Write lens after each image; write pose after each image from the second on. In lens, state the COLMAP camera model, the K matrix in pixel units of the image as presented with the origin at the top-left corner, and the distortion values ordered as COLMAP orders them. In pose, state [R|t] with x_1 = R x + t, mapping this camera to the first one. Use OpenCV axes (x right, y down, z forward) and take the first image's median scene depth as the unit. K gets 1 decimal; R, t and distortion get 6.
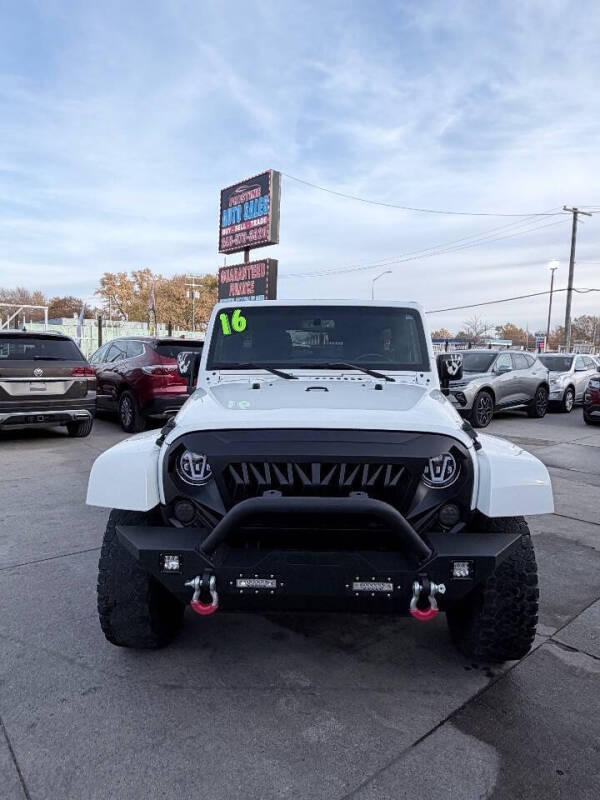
lens RADIAL K [[512.0, 0, 295.1], [0, 512.0, 401.4], [0, 0, 1]] dist [0.001035, 0.002845]
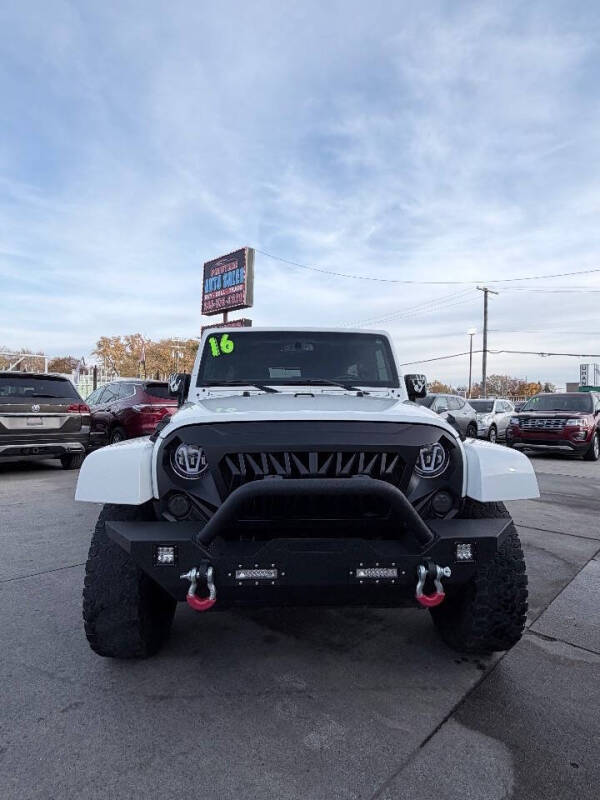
lens RADIAL K [[428.1, 0, 297.9], [0, 428.1, 403.6], [0, 0, 1]] dist [0.002086, 0.000393]
pose [[0.996689, -0.002420, 0.081266, -0.047718], [0.010494, 0.995025, -0.099076, 0.091075], [-0.080622, 0.099600, 0.991756, 0.130851]]
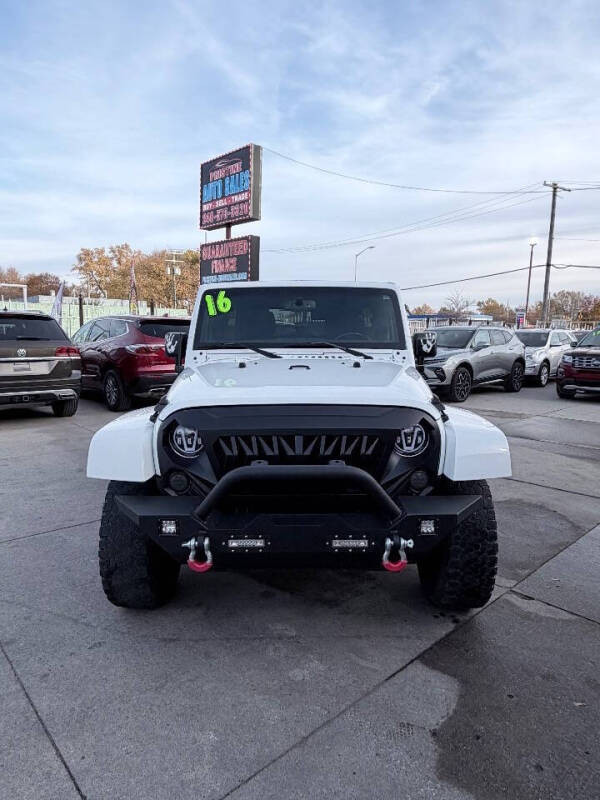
lens RADIAL K [[512.0, 0, 301.1], [0, 512.0, 405.5], [0, 0, 1]] dist [0.001035, 0.002845]
pose [[0.999030, -0.012985, 0.042088, 0.000529], [0.010733, 0.998521, 0.053300, -0.001750], [-0.042718, -0.052797, 0.997691, -0.077800]]
